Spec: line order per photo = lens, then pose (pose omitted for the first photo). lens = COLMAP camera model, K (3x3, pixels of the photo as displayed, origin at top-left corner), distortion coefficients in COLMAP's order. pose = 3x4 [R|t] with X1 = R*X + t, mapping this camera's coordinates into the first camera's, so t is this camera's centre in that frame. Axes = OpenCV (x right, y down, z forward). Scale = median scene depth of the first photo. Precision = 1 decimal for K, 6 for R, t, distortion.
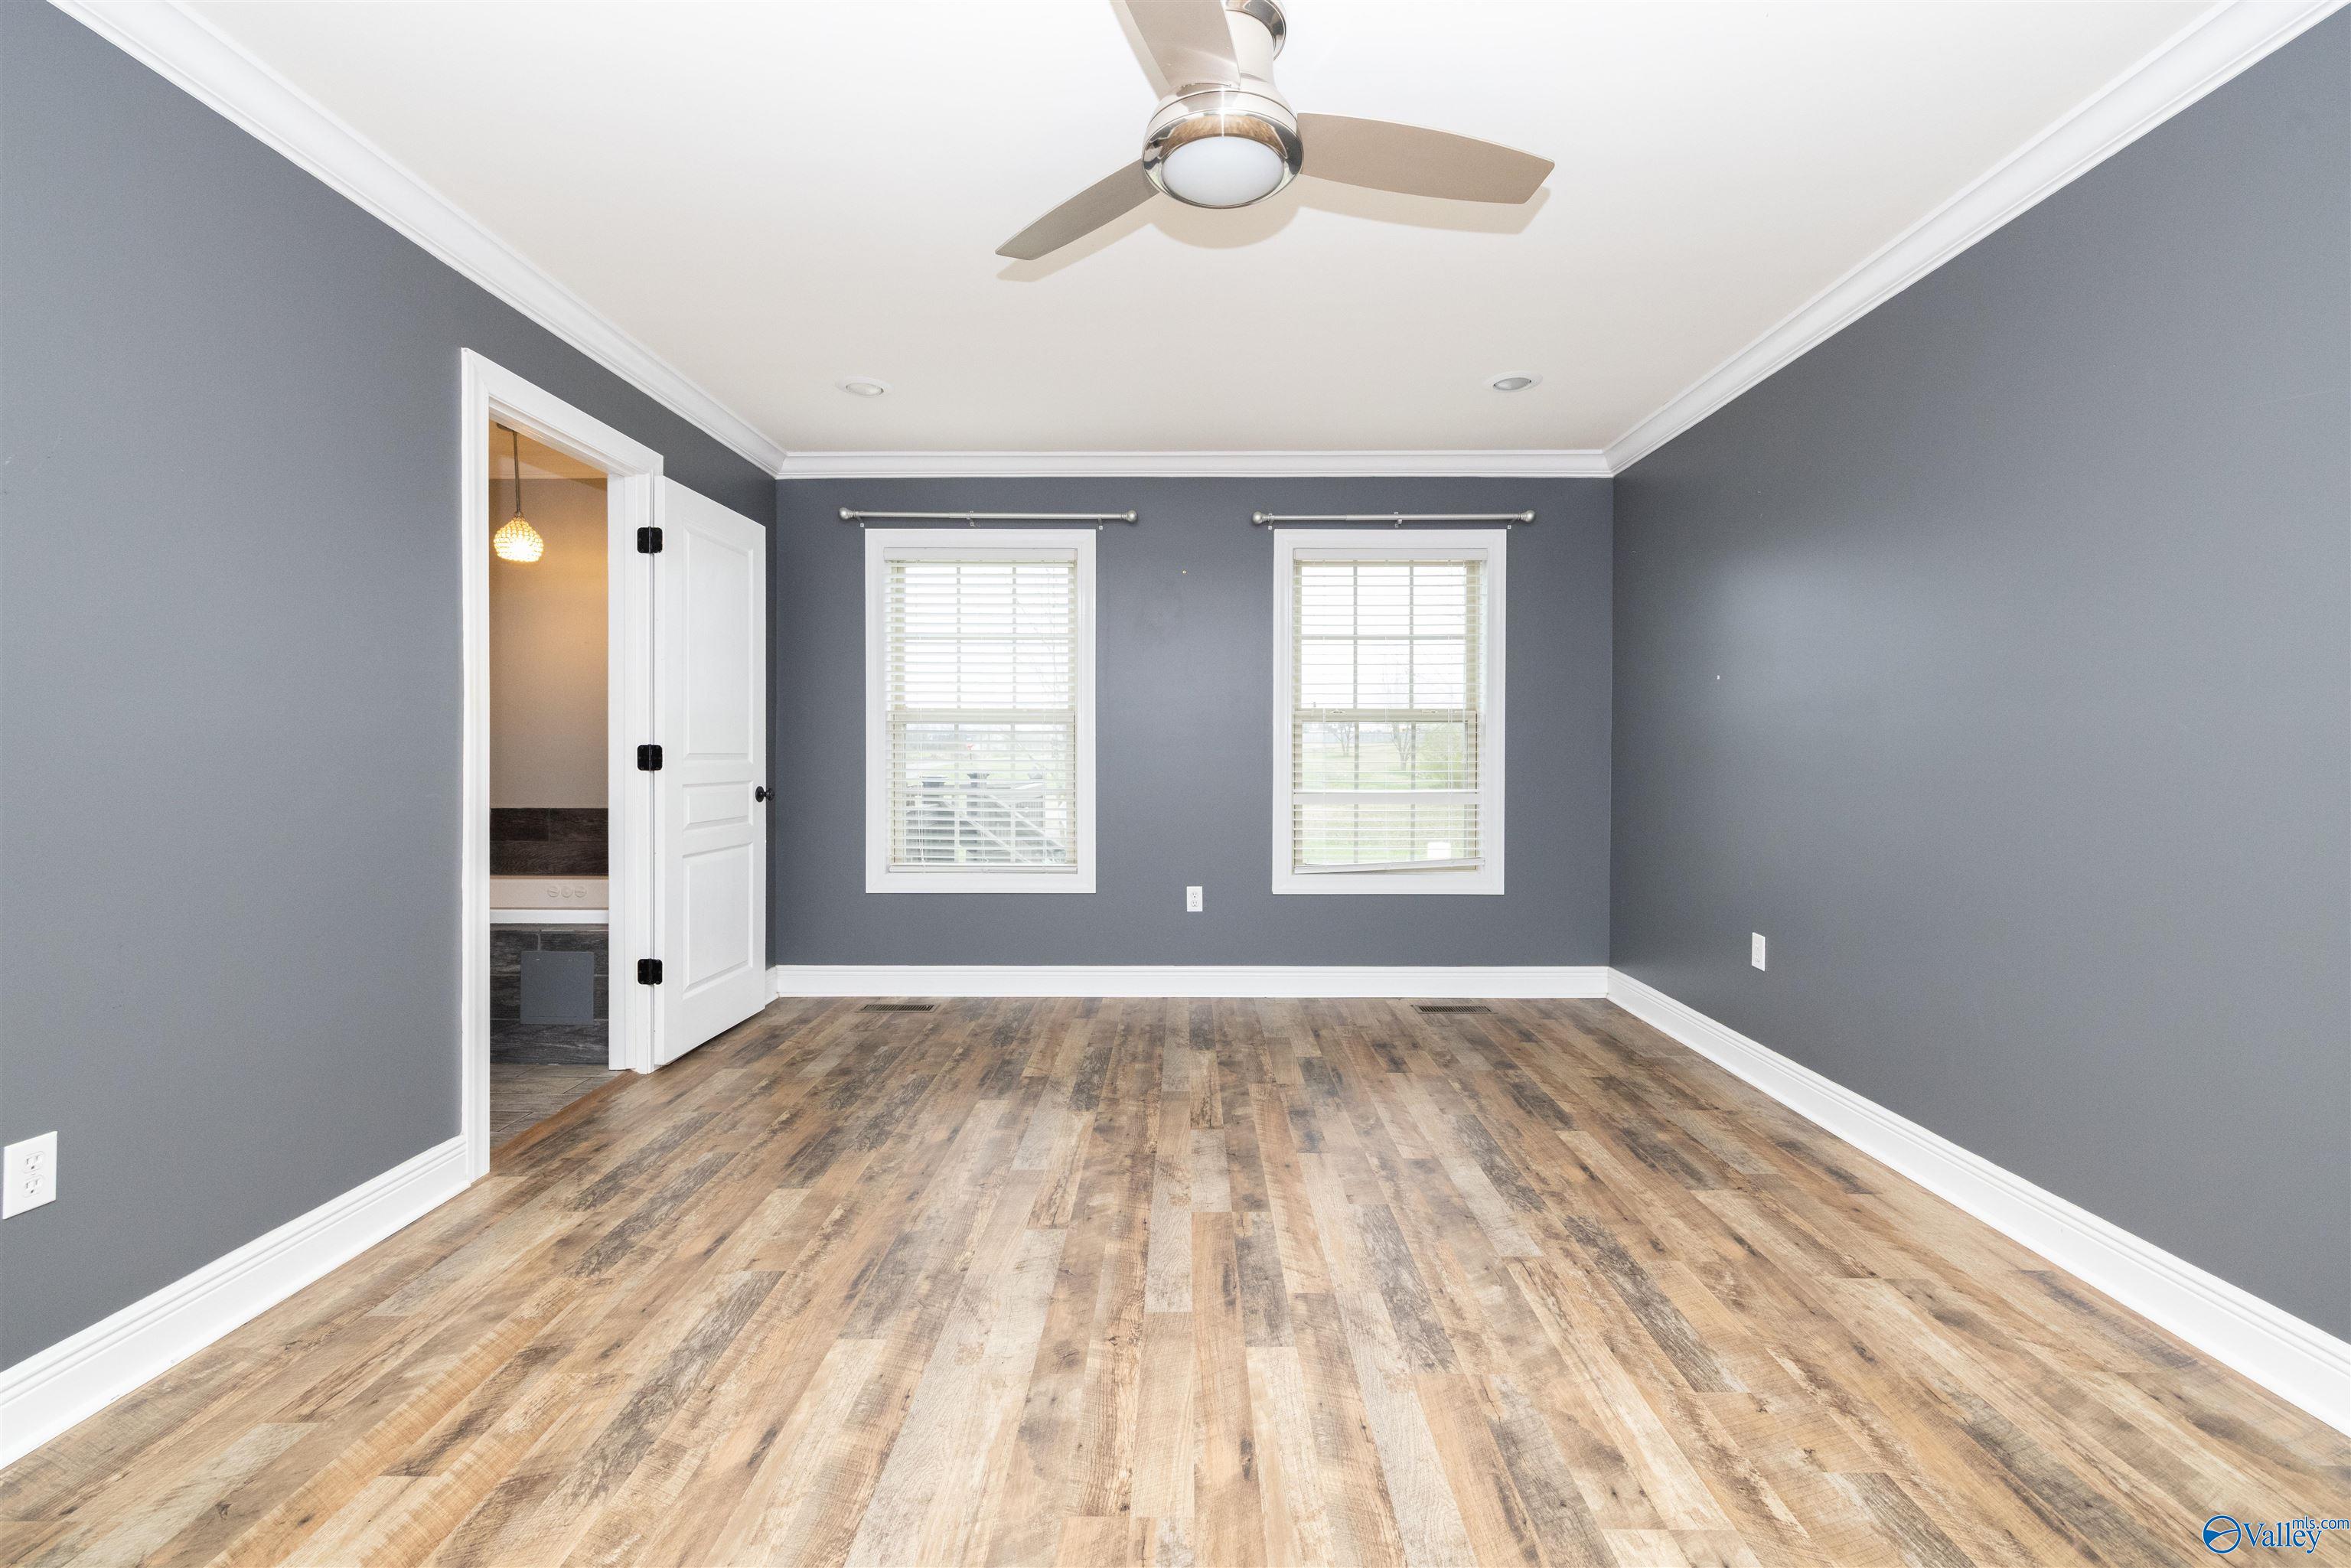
lens RADIAL K [[986.8, 0, 1180.9], [0, 986.8, 765.7], [0, 0, 1]] dist [-0.001101, 0.000154]
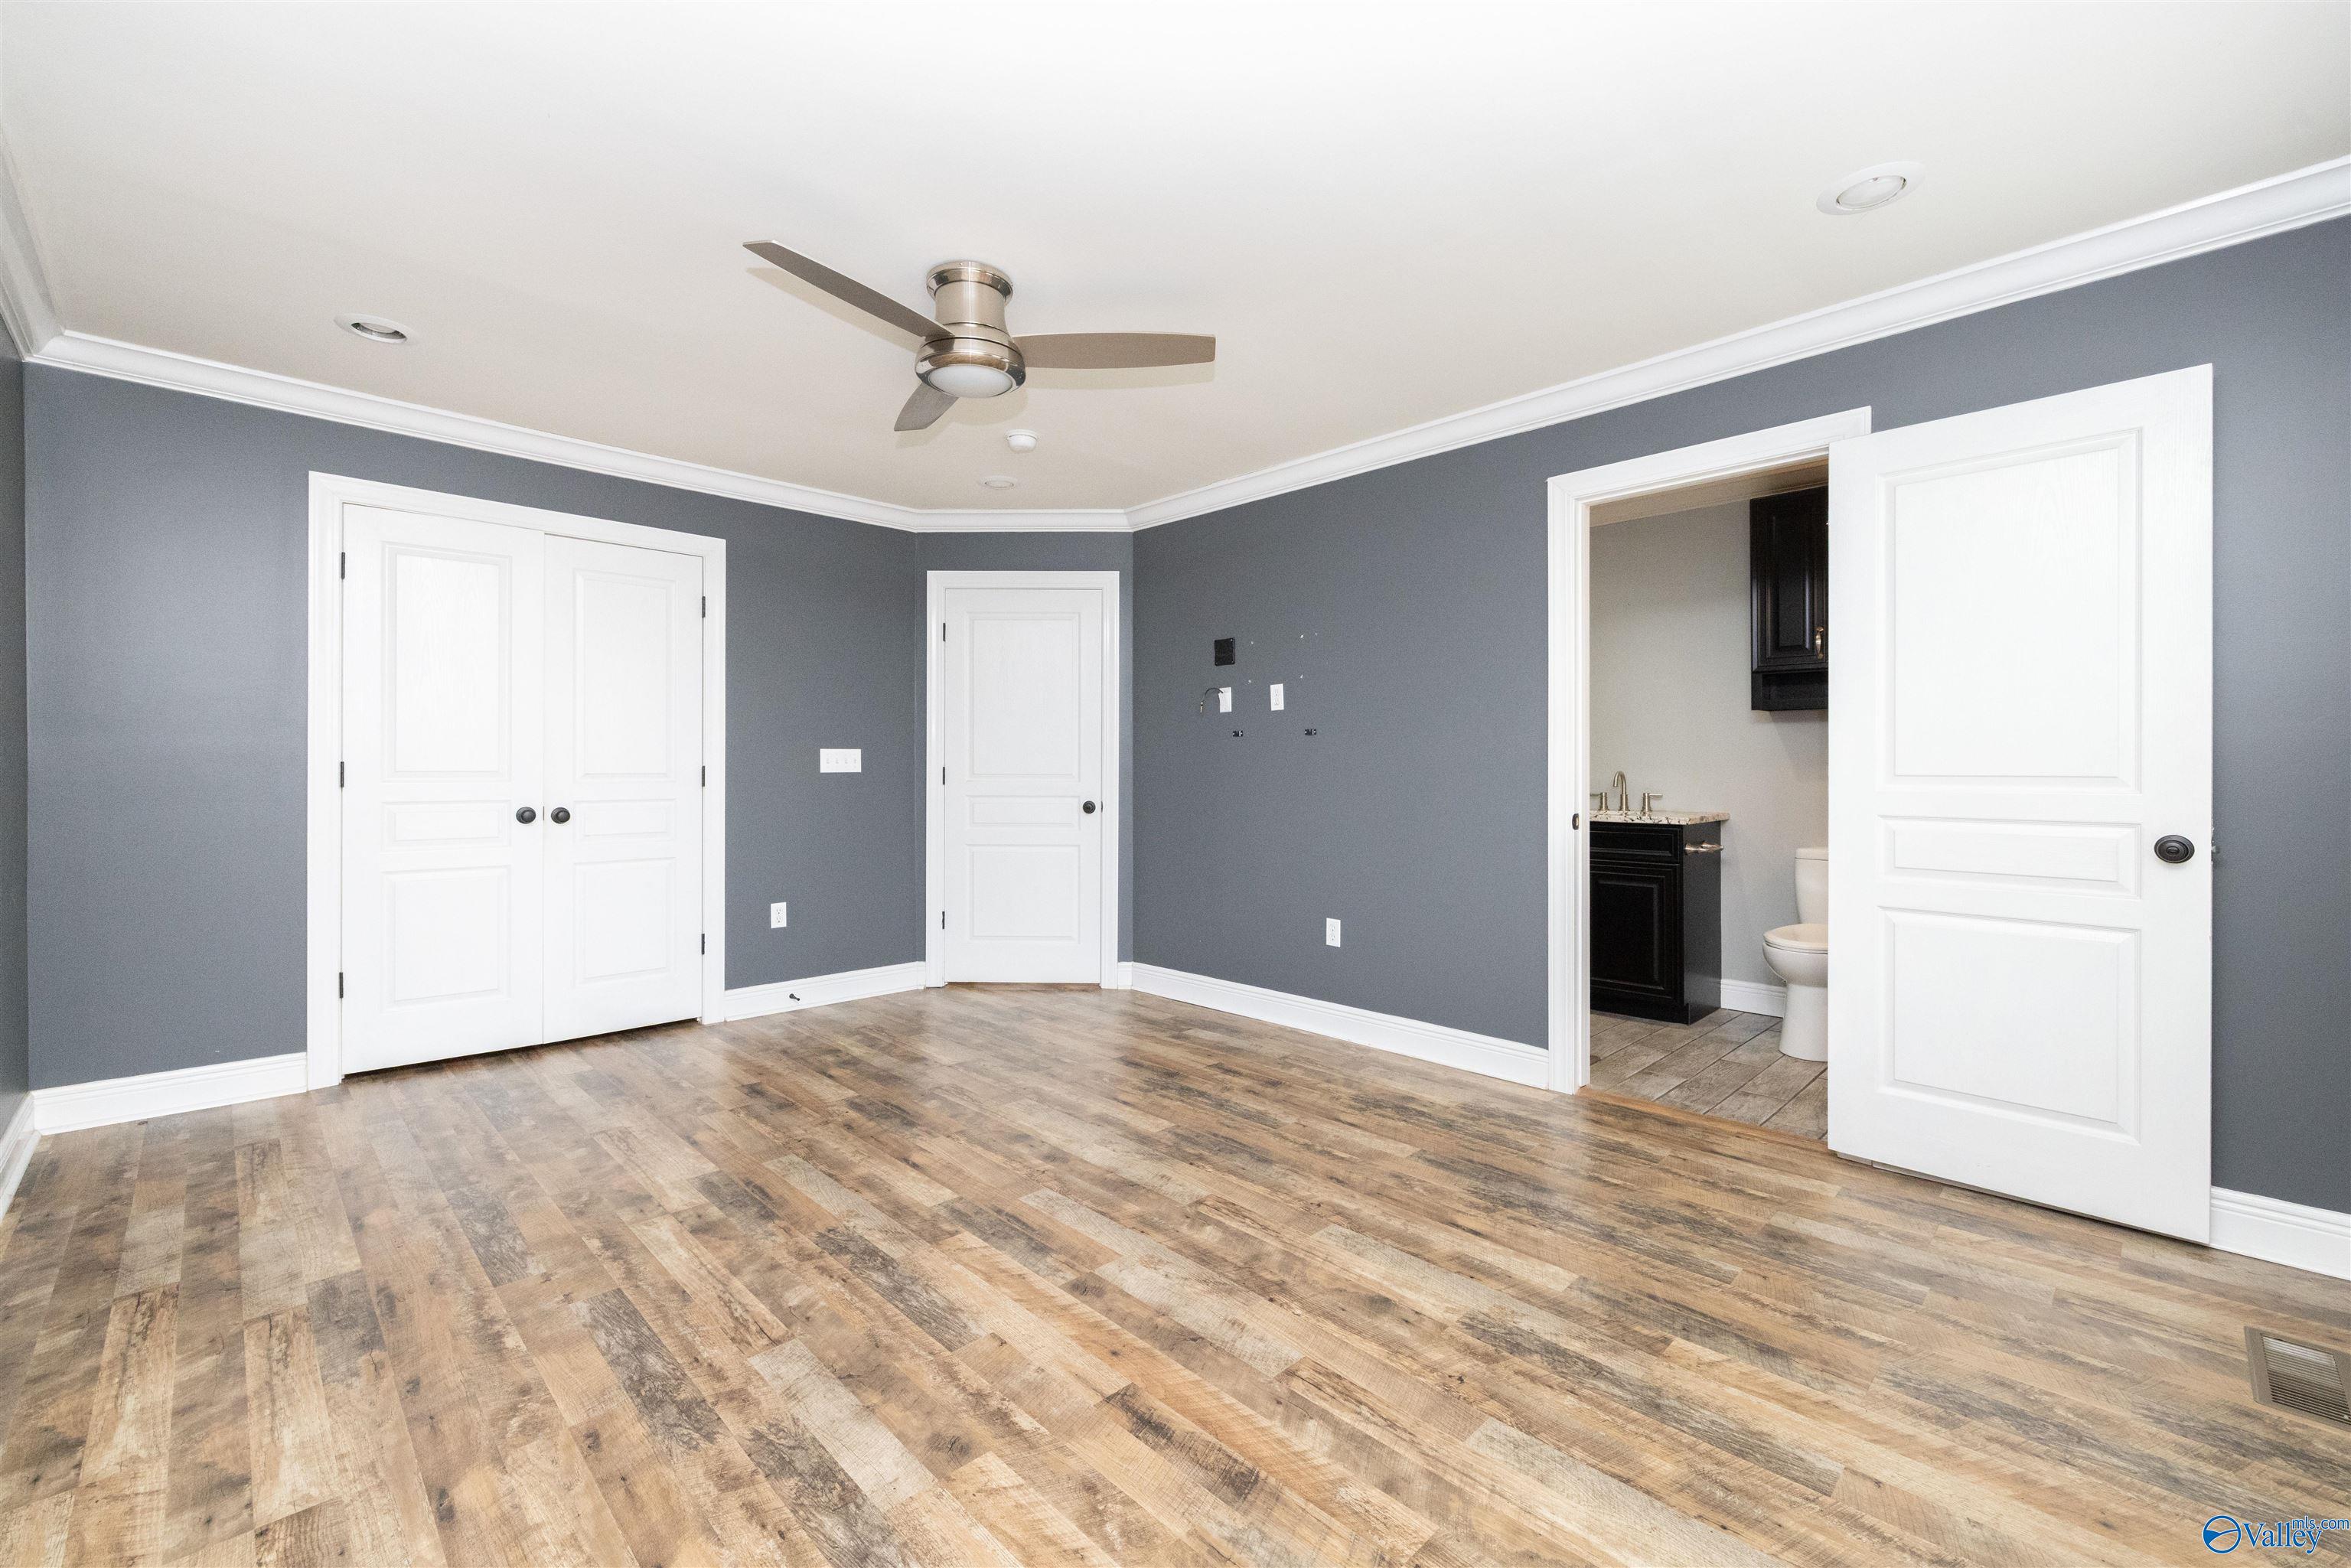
lens RADIAL K [[978.0, 0, 1167.8], [0, 978.0, 763.2], [0, 0, 1]] dist [-0.000498, 0.000365]
pose [[-0.715680, -0.004497, -0.698414, 0.607486], [-0.011813, 0.999914, 0.005666, -0.028368], [0.698329, 0.012306, -0.715671, 1.606827]]
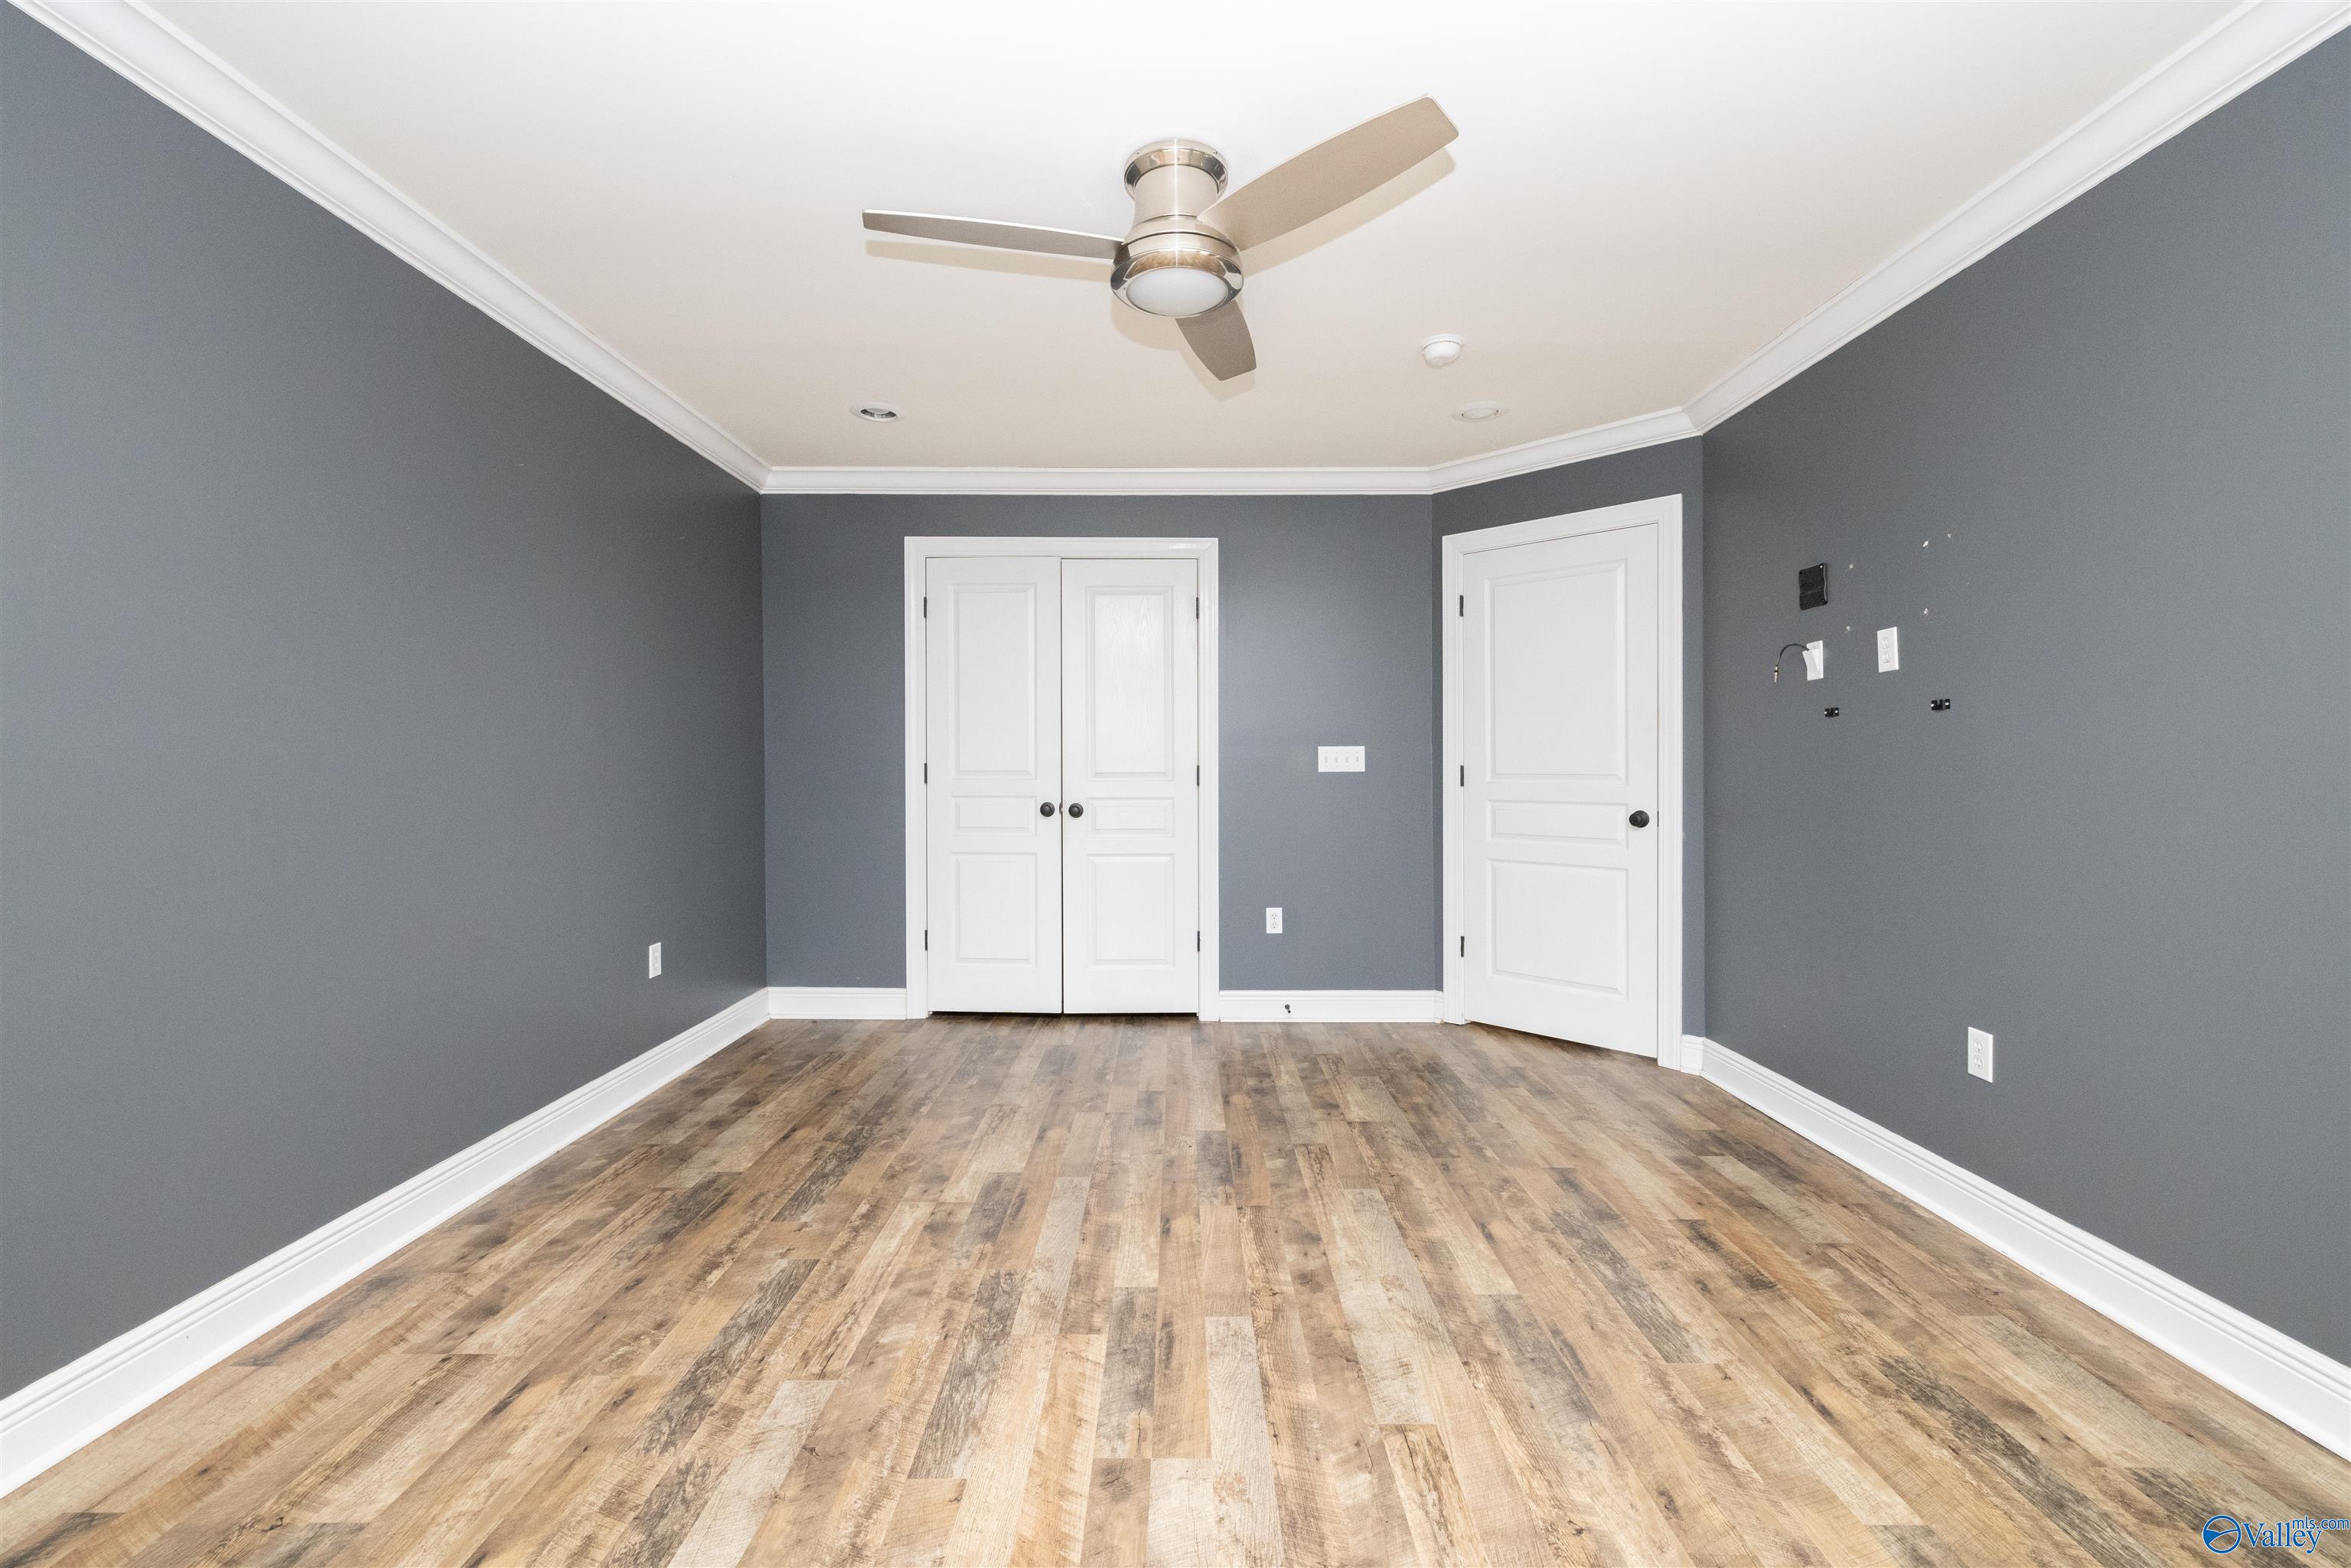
lens RADIAL K [[997.5, 0, 1170.3], [0, 997.5, 767.3], [0, 0, 1]] dist [0.000613, -0.000376]
pose [[-0.999996, 0.001282, 0.002655, 0.034417], [0.001325, 0.999871, 0.015985, -0.029045], [-0.002634, 0.015989, -0.999869, 1.581487]]
